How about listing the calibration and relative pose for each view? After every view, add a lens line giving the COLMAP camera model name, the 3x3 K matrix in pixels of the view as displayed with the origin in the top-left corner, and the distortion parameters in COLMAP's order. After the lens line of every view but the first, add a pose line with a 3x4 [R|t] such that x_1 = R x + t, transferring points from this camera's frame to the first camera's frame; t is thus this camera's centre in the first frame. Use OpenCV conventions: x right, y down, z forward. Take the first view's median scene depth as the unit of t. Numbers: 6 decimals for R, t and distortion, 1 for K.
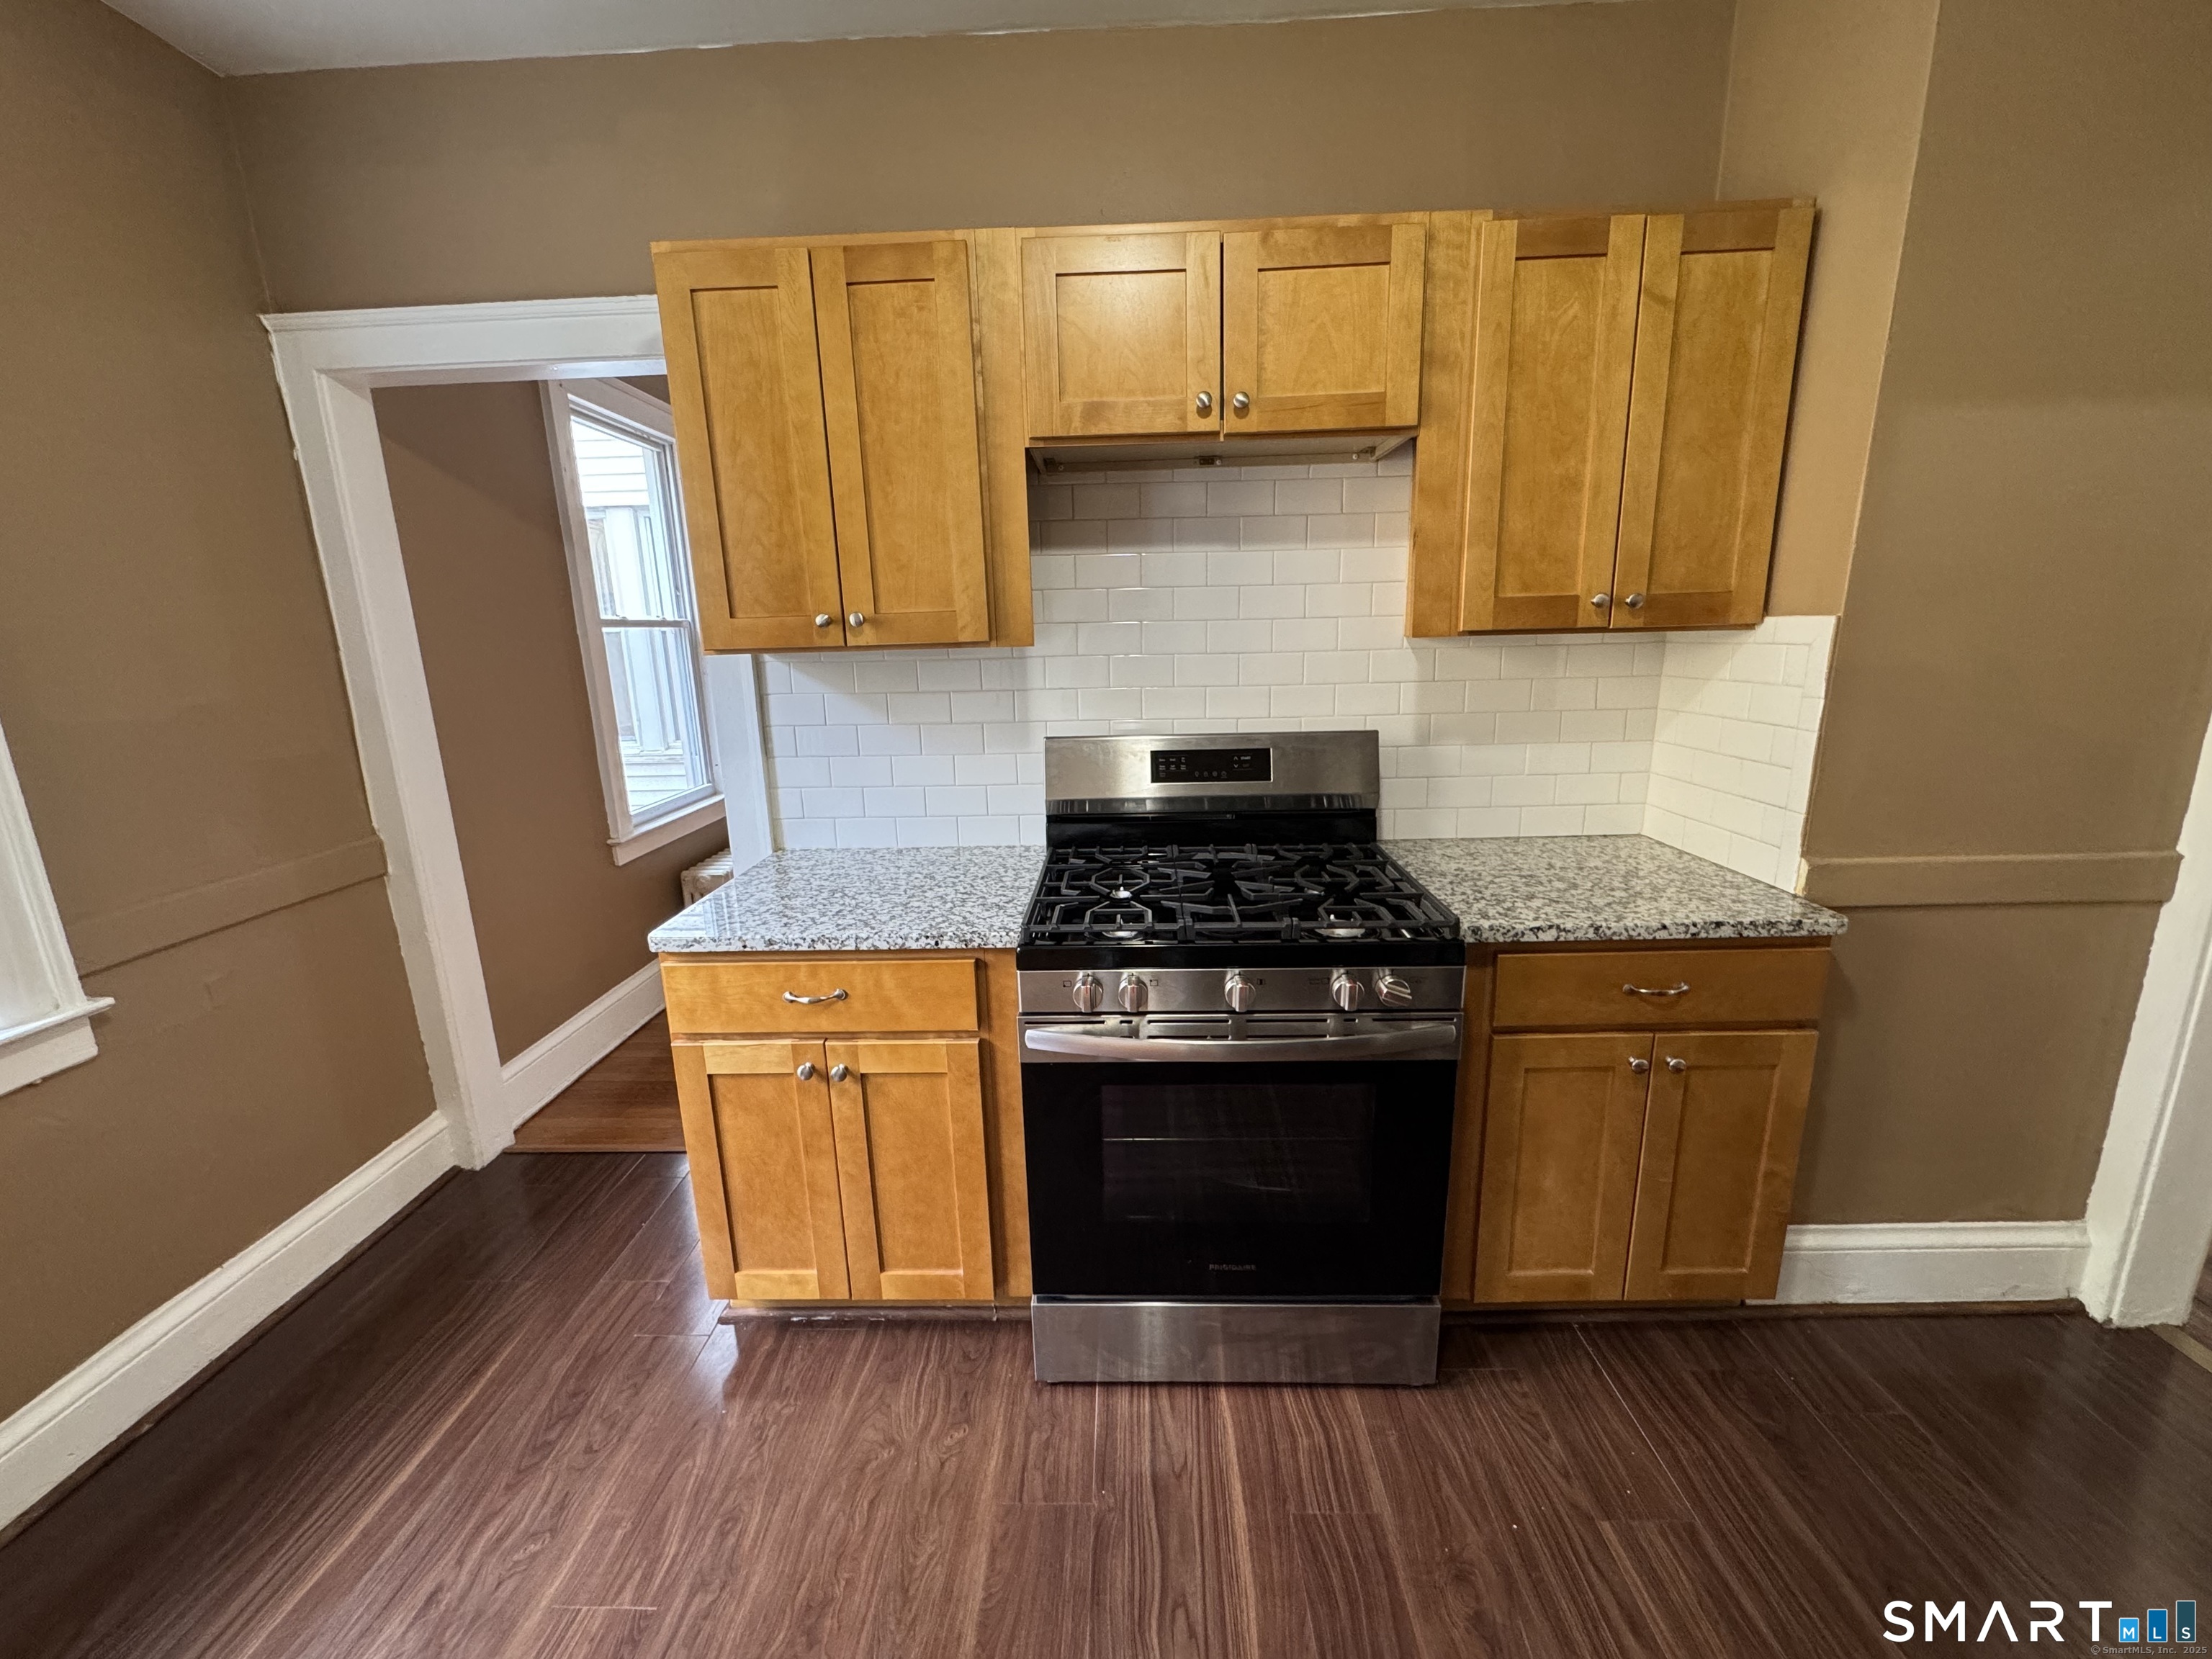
lens RADIAL K [[882.5, 0, 1102.4], [0, 882.5, 829.7], [0, 0, 1]] dist [-0.003050, 0.000366]
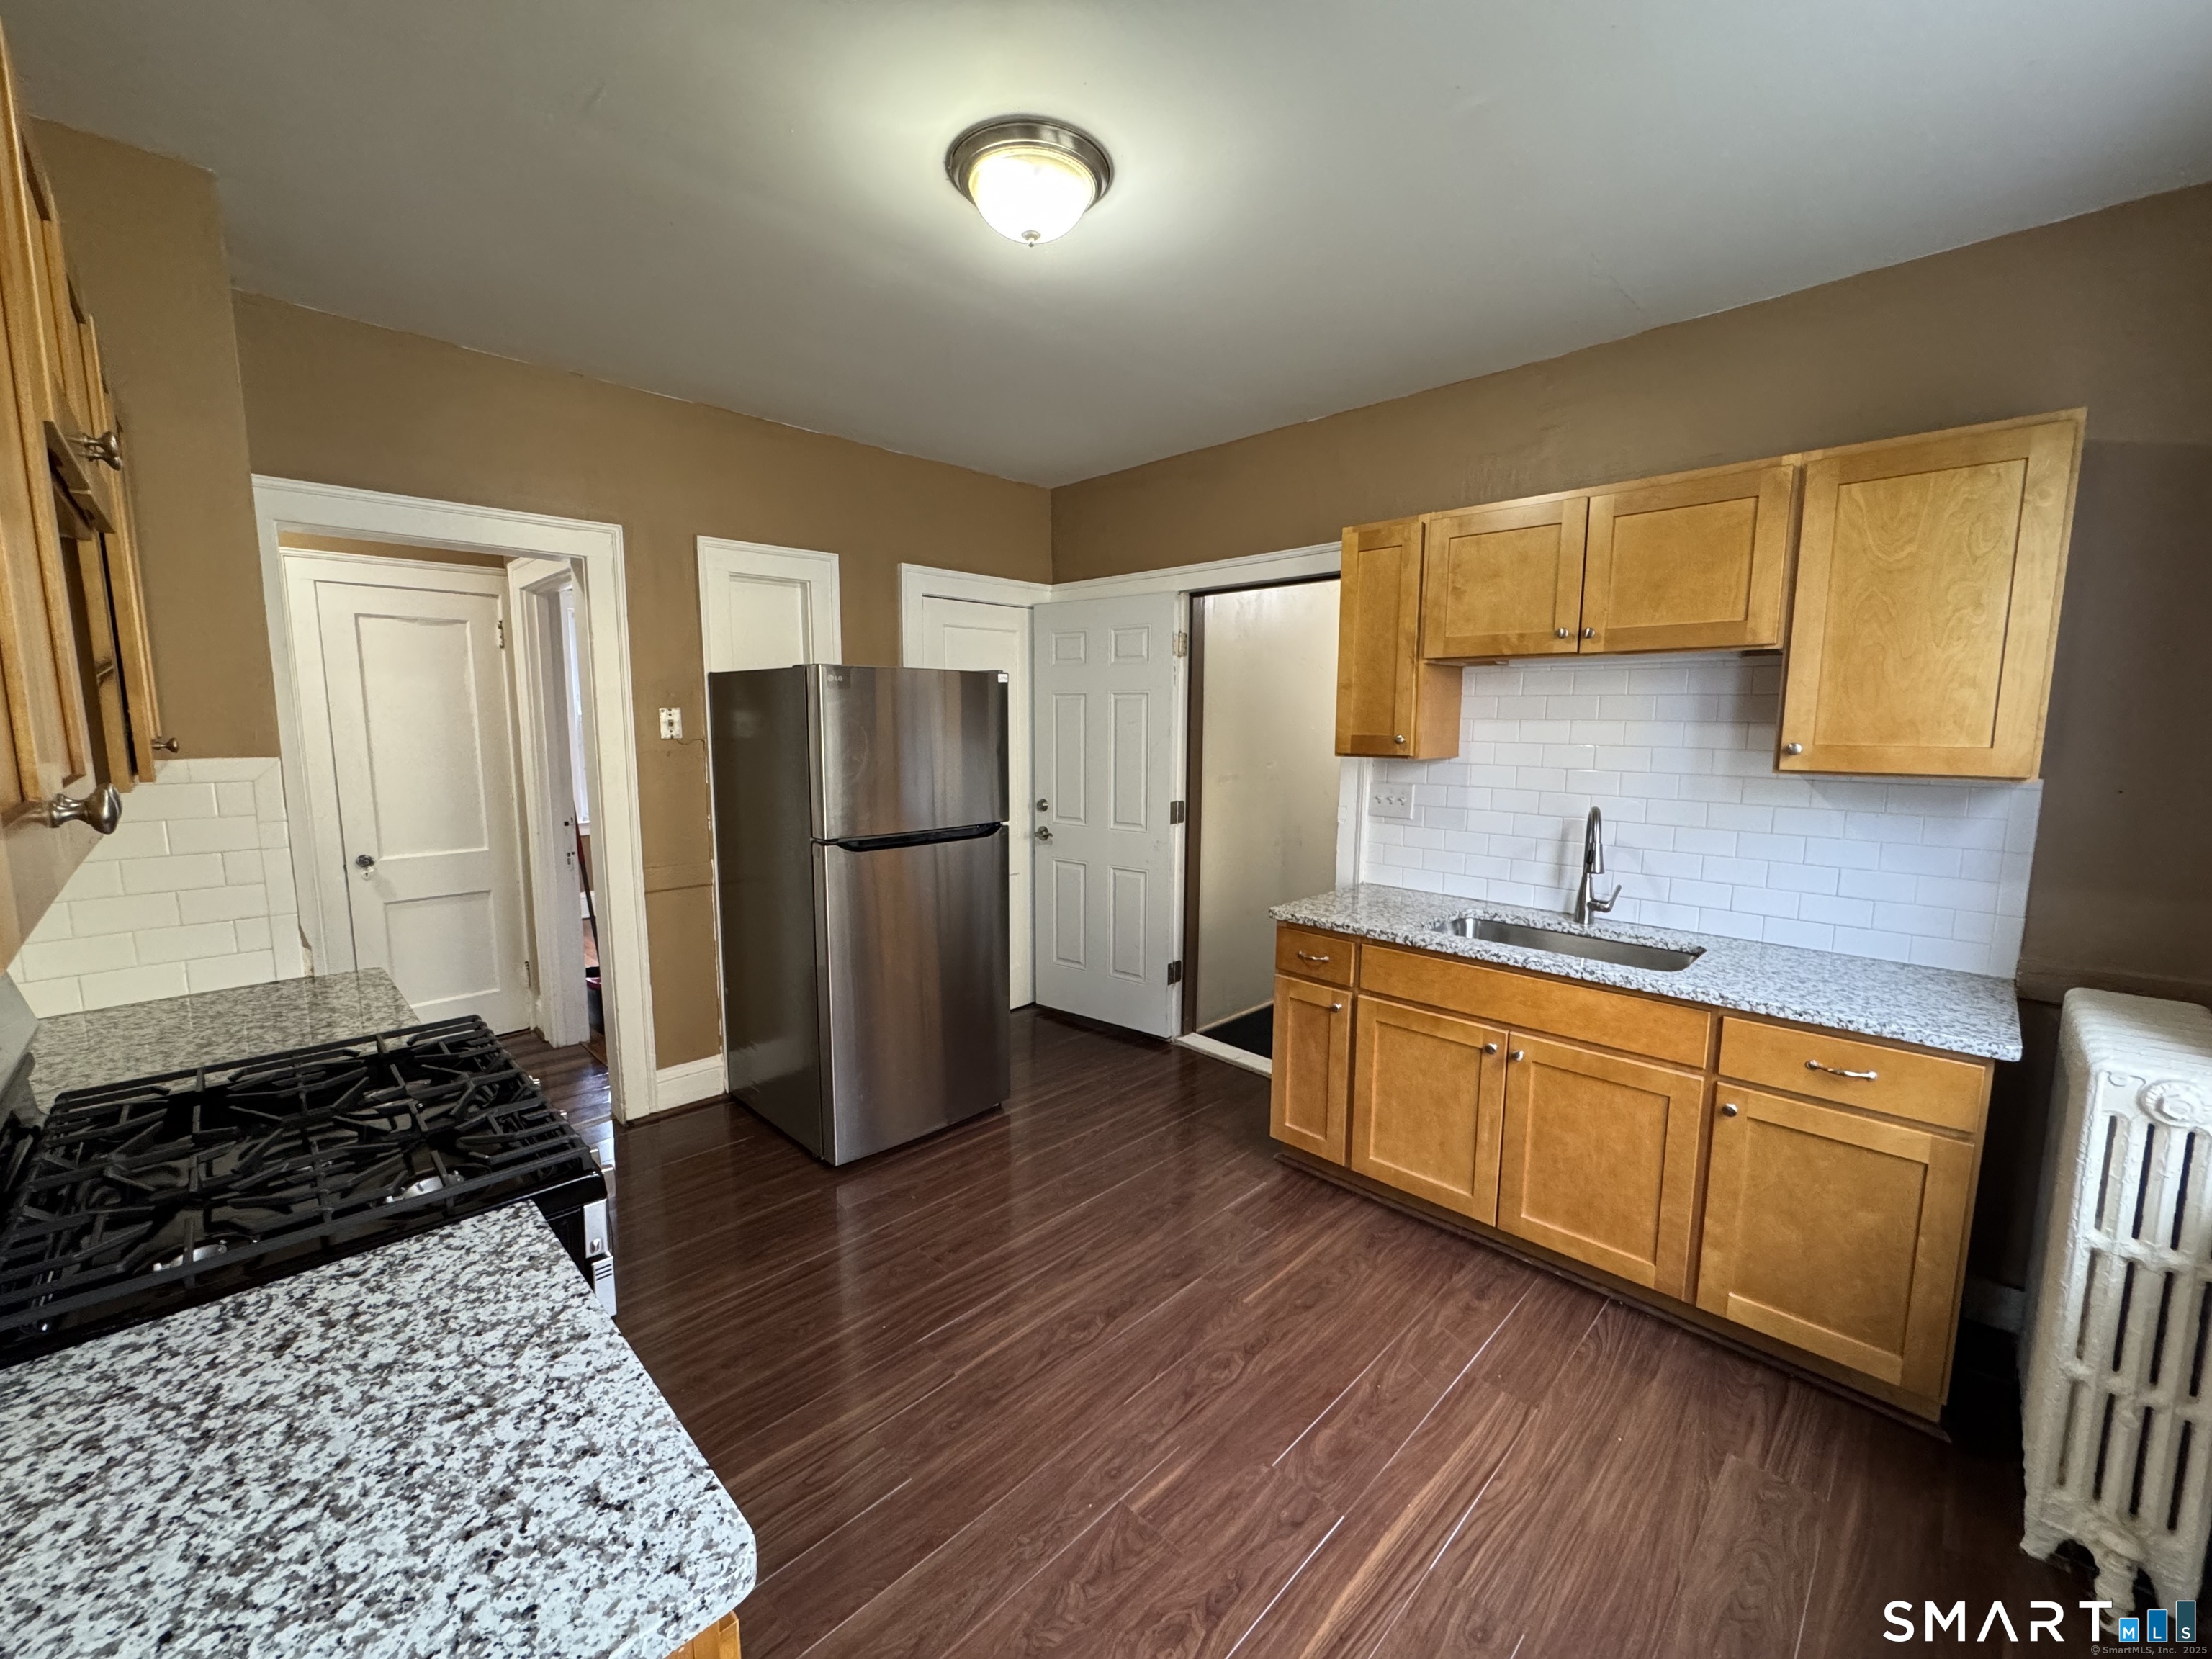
lens RADIAL K [[882.5, 0, 1102.4], [0, 882.5, 829.7], [0, 0, 1]] dist [-0.003050, 0.000366]
pose [[-0.724604, -0.066697, 0.685930, -0.832387], [0.167408, 0.948460, 0.269070, -0.261293], [-0.668523, 0.309799, -0.676093, 0.995600]]
